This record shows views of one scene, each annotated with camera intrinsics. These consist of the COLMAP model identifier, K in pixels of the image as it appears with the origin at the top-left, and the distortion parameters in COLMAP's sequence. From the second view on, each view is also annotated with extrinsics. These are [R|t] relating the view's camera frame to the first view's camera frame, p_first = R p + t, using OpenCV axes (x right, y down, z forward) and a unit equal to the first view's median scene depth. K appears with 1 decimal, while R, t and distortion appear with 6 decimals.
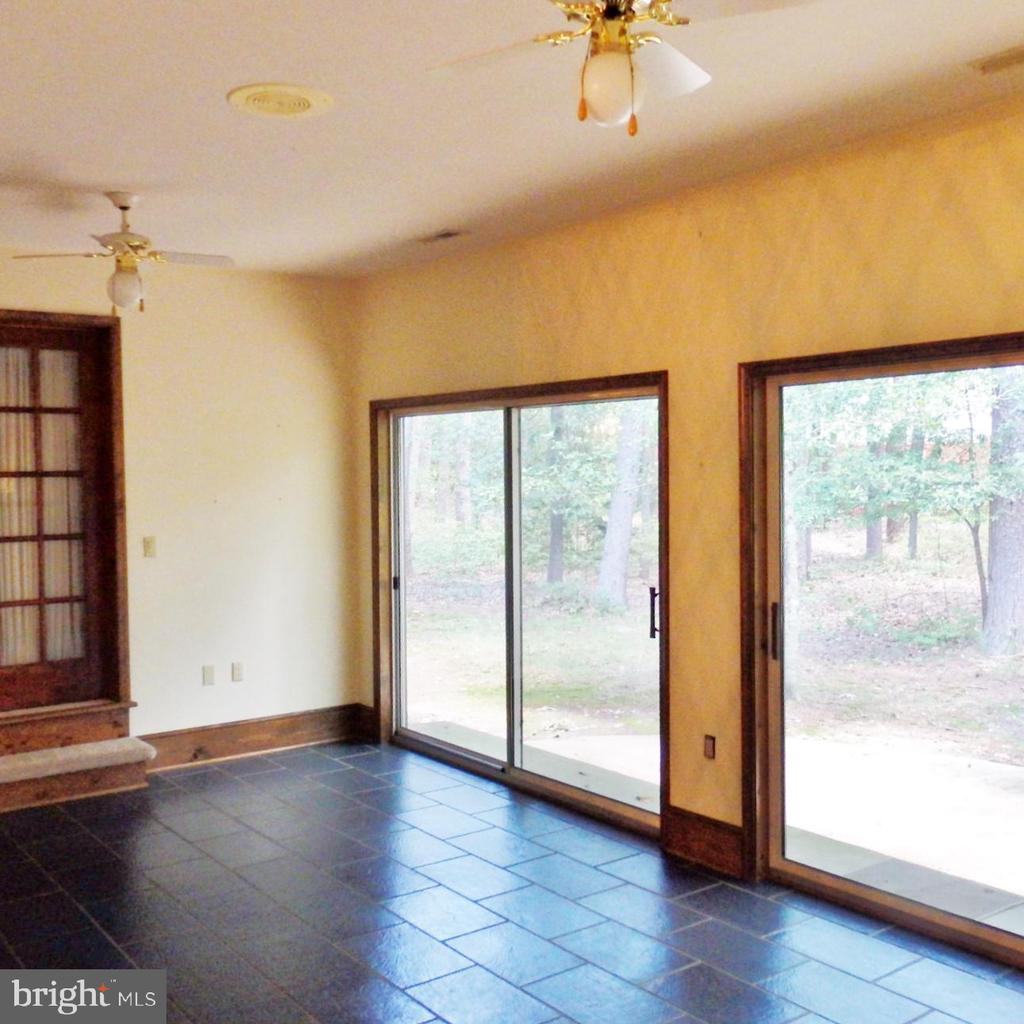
lens RADIAL K [[1029.5, 0, 517.6], [0, 1029.5, 502.3], [0, 0, 1]] dist [0.013069, 0.000000]
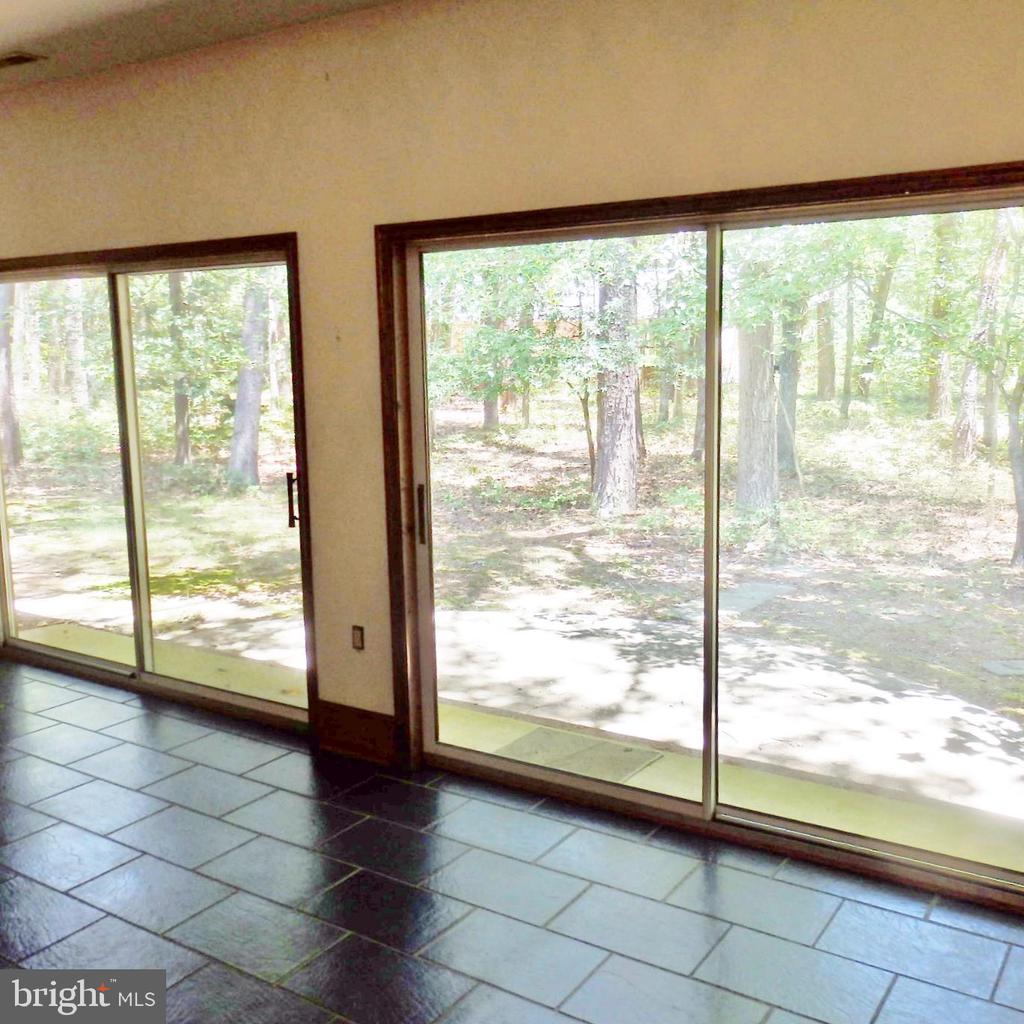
lens RADIAL K [[1029.5, 0, 501.8], [0, 1029.5, 516.1], [0, 0, 1]] dist [0.013069, 0.000000]
pose [[0.942695, -0.058591, 0.328472, 0.004825], [0.014666, 0.990786, 0.134641, -0.000885], [-0.333334, -0.122108, 0.934868, 0.075712]]
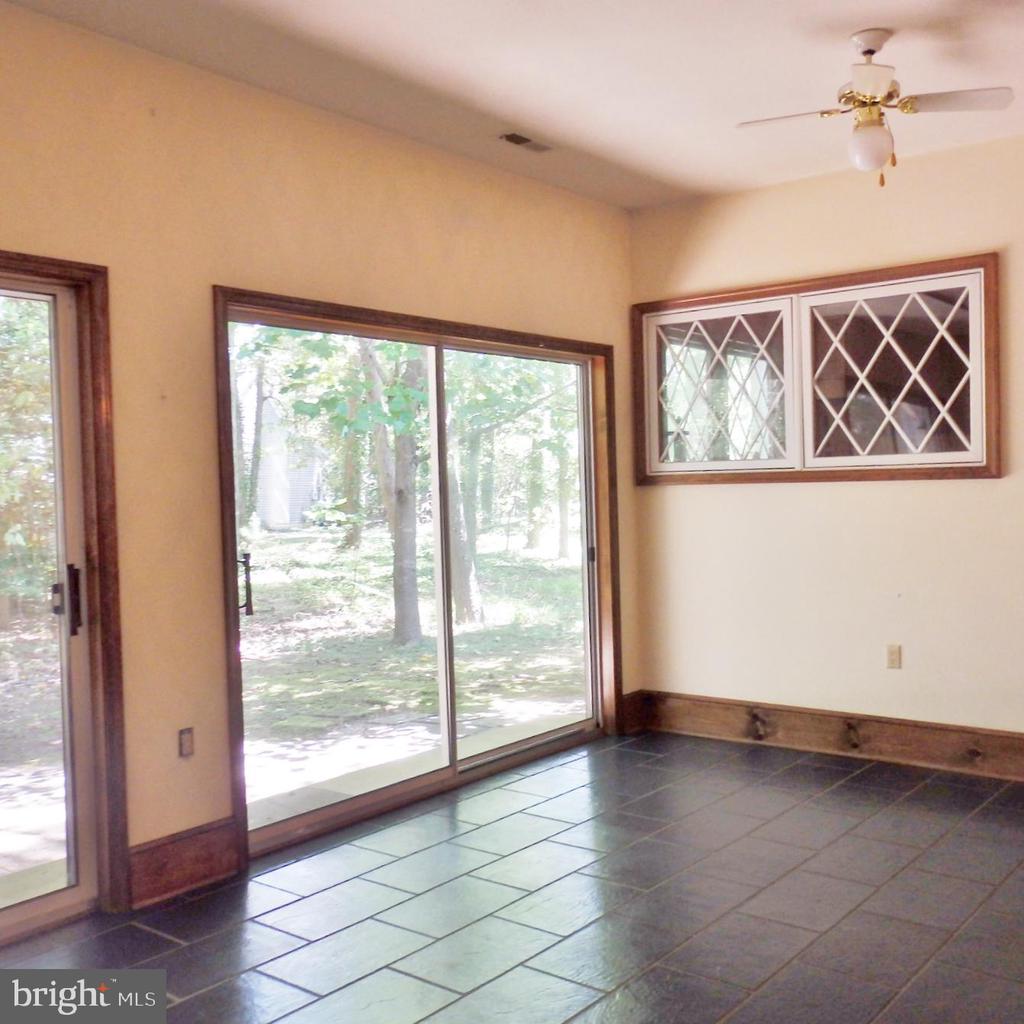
lens RADIAL K [[1029.5, 0, 519.5], [0, 1029.5, 518.3], [0, 0, 1]] dist [0.013069, 0.000000]
pose [[-0.238741, -0.073875, 0.968269, -1.797035], [-0.025147, 0.997238, 0.069884, -0.017595], [-0.970758, -0.007665, -0.239939, 2.458421]]
